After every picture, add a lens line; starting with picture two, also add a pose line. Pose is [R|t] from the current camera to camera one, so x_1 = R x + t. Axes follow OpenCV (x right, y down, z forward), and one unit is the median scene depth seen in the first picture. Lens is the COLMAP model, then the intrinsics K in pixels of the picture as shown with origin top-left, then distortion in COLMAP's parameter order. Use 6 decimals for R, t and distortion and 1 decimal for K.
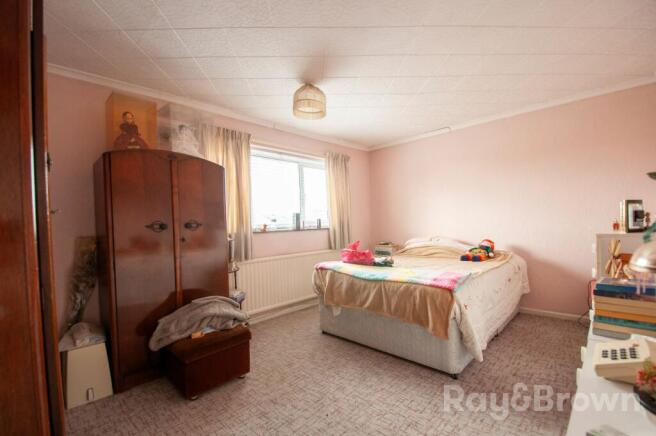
lens RADIAL K [[272.6, 0, 325.2], [0, 272.6, 226.6], [0, 0, 1]] dist [0.000512, 0.000016]
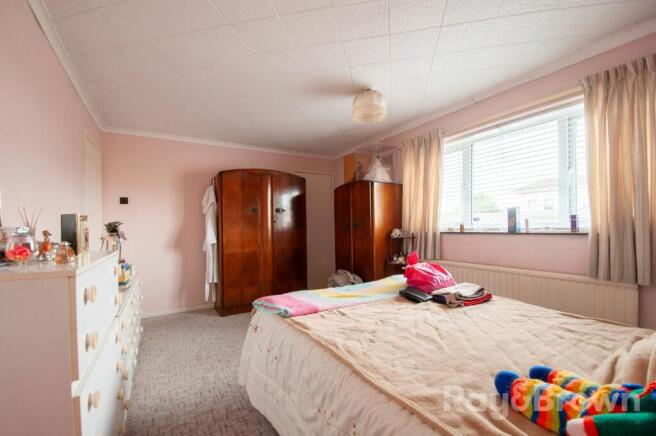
lens RADIAL K [[272.6, 0, 325.2], [0, 272.6, 226.6], [0, 0, 1]] dist [0.000512, 0.000016]
pose [[-0.208549, 0.032553, -0.977470, 0.669907], [0.007471, 0.999470, 0.031691, -0.029141], [0.977983, -0.000694, -0.208682, 0.720716]]
